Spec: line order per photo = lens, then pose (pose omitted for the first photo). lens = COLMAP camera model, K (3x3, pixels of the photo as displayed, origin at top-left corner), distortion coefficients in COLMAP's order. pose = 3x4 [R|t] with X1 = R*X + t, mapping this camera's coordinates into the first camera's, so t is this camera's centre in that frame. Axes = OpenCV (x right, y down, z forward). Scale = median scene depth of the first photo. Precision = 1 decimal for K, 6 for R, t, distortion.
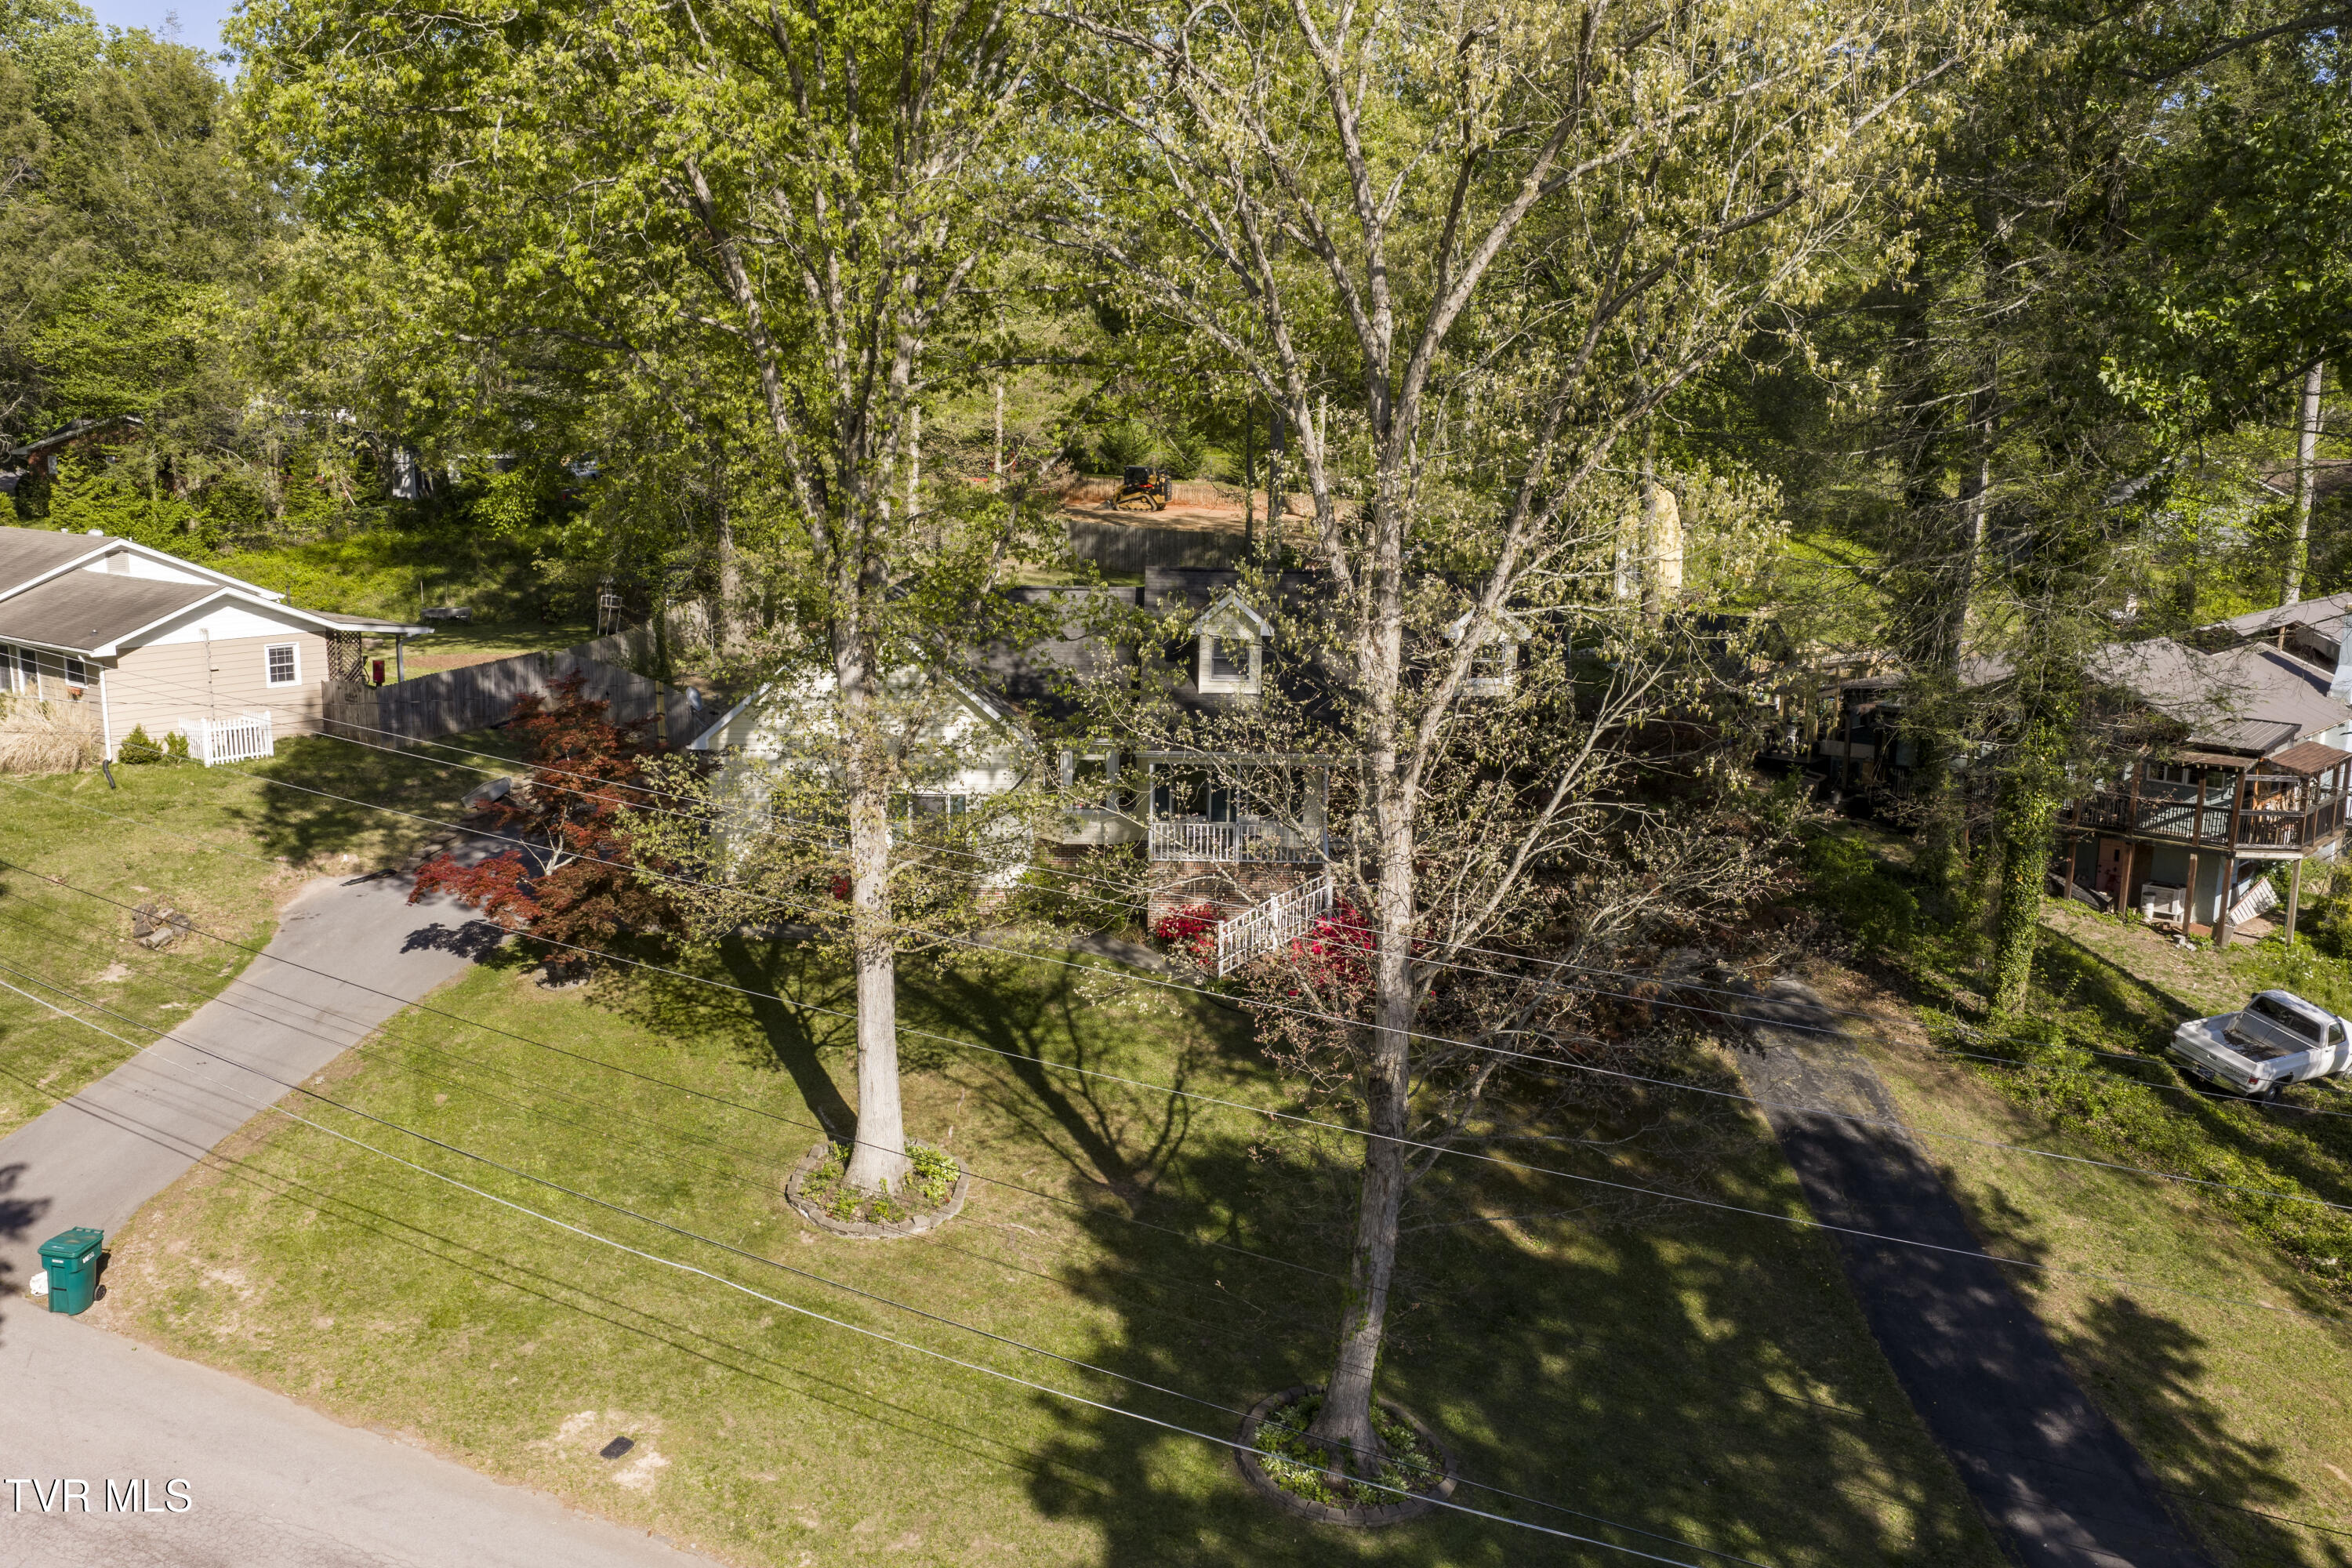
lens RADIAL K [[1964.5, 0, 1168.4], [0, 1964.5, 784.6], [0, 0, 1]] dist [0.011135, -0.025595]
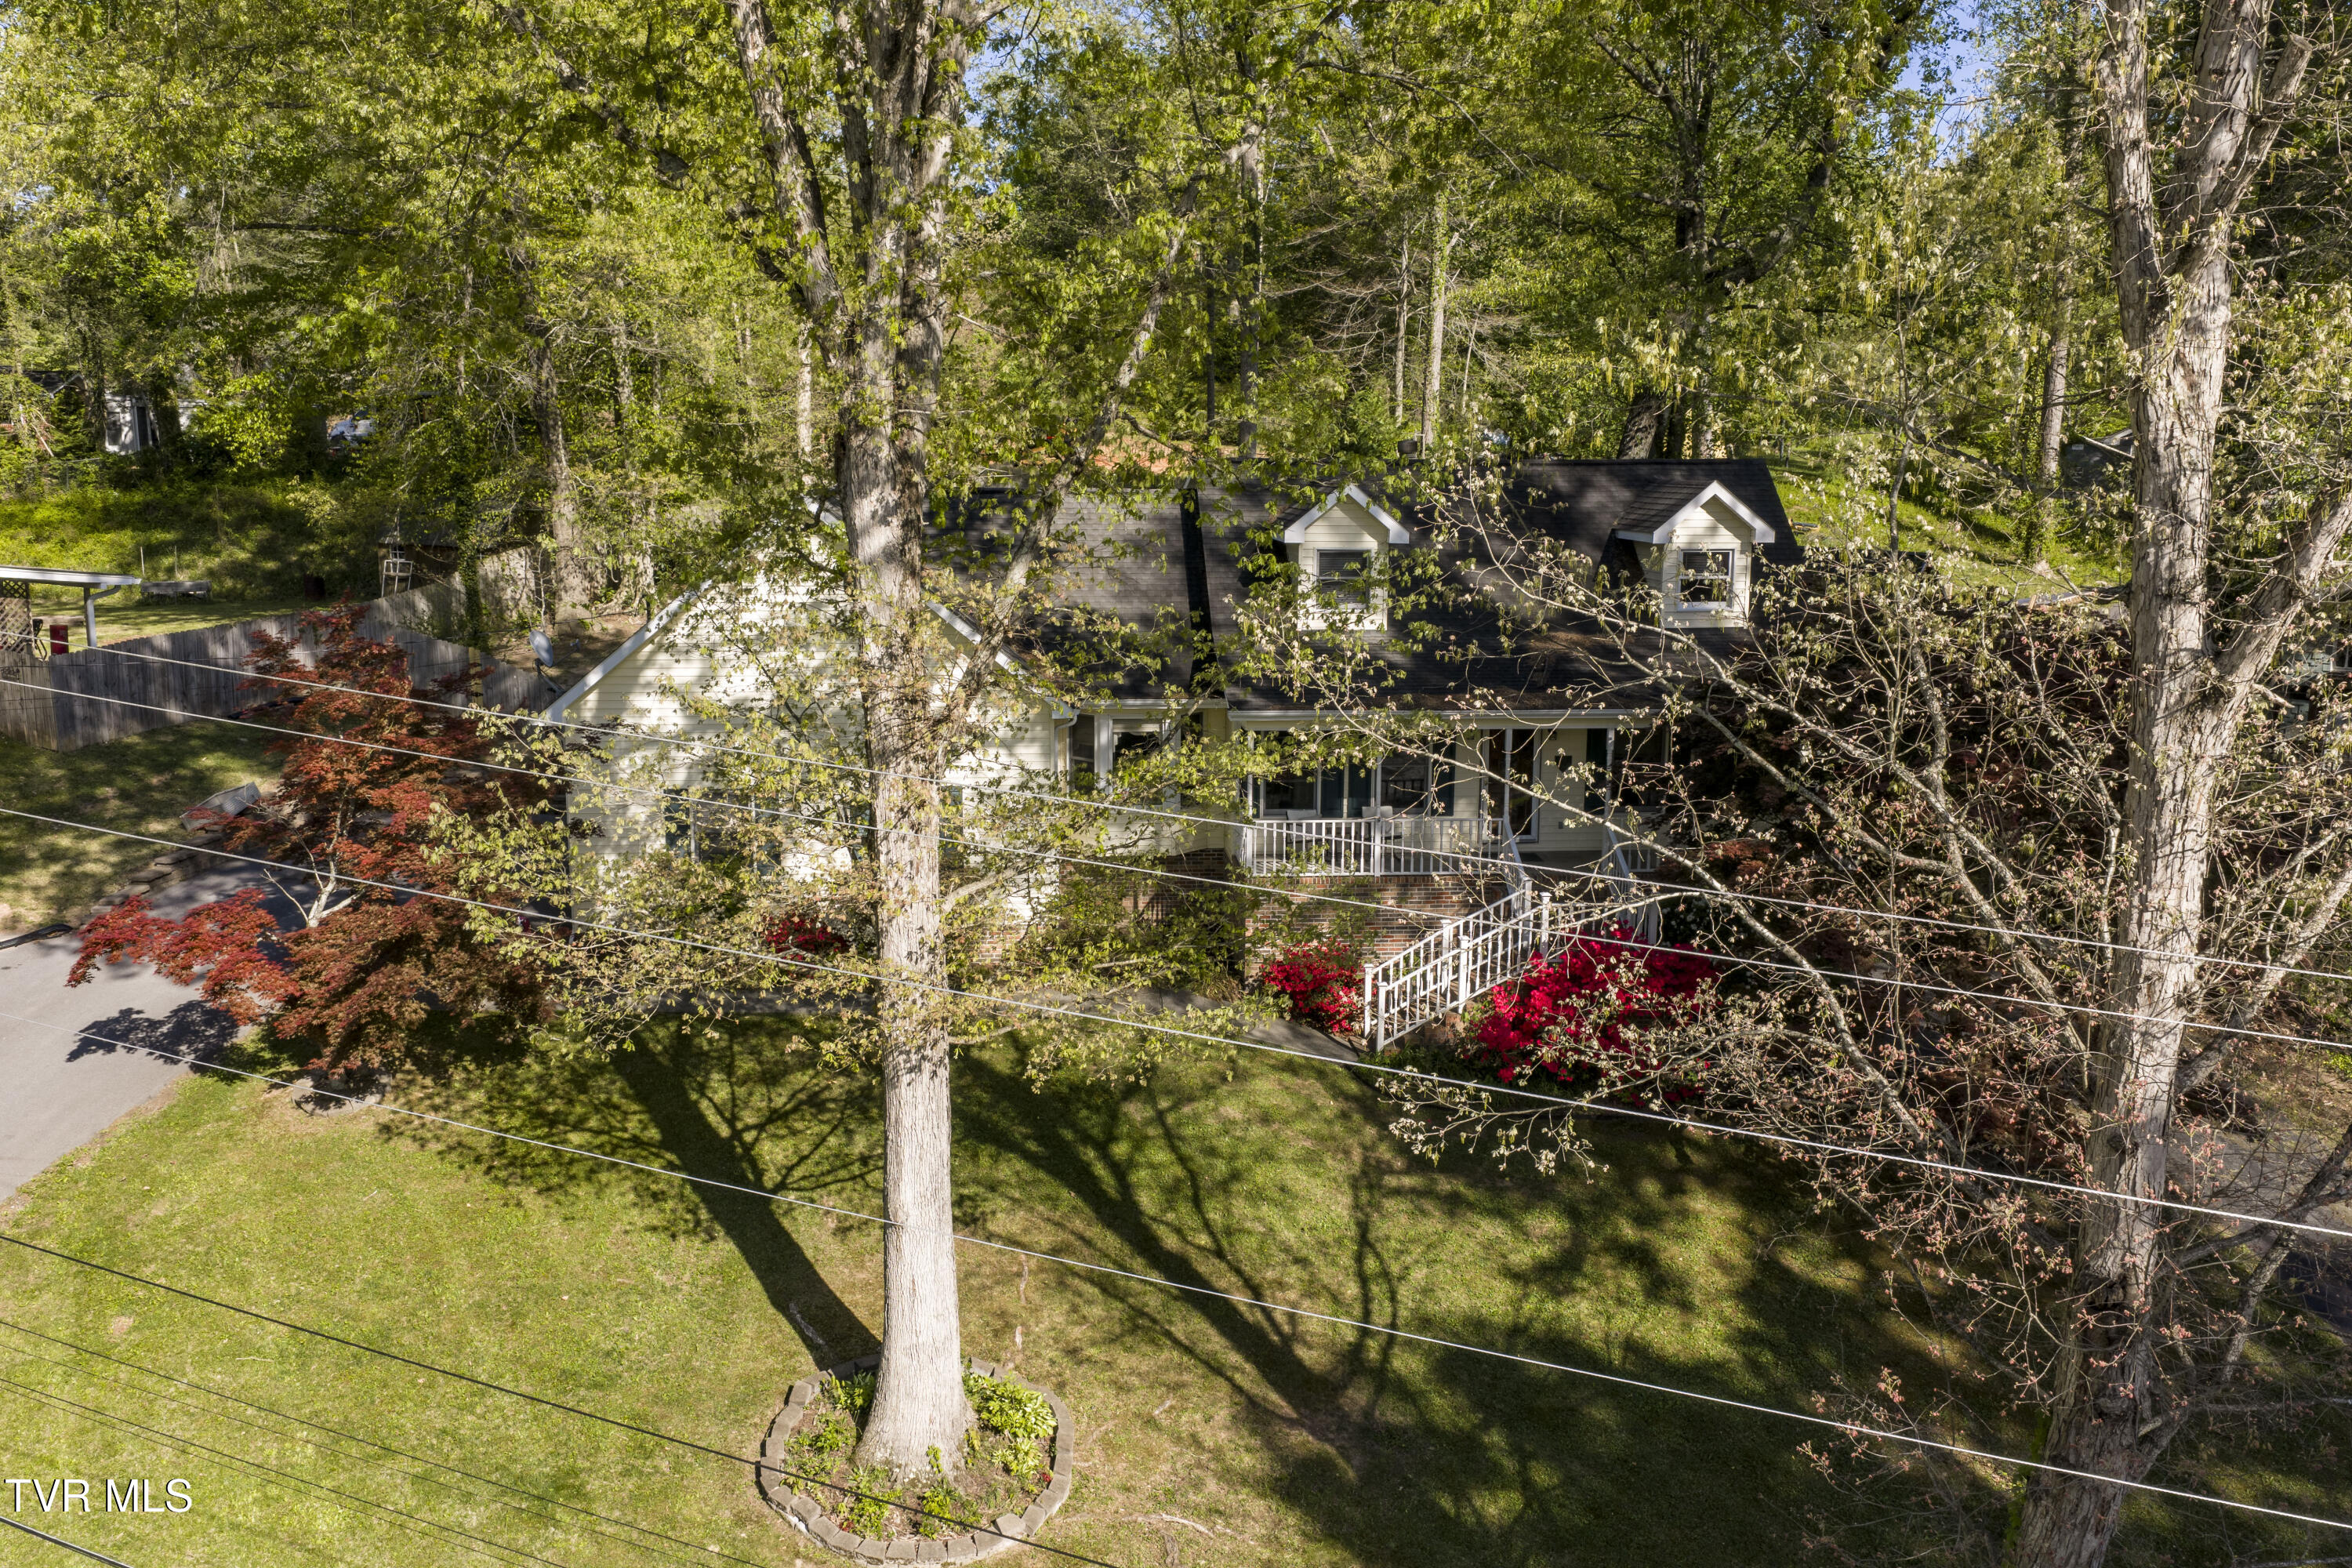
lens RADIAL K [[1964.5, 0, 1181.0], [0, 1964.5, 780.1], [0, 0, 1]] dist [0.011135, -0.025595]
pose [[0.994196, -0.024456, 0.104767, -0.110919], [0.025858, 0.999593, -0.012037, 0.014940], [-0.104430, 0.014676, 0.994424, 0.367657]]
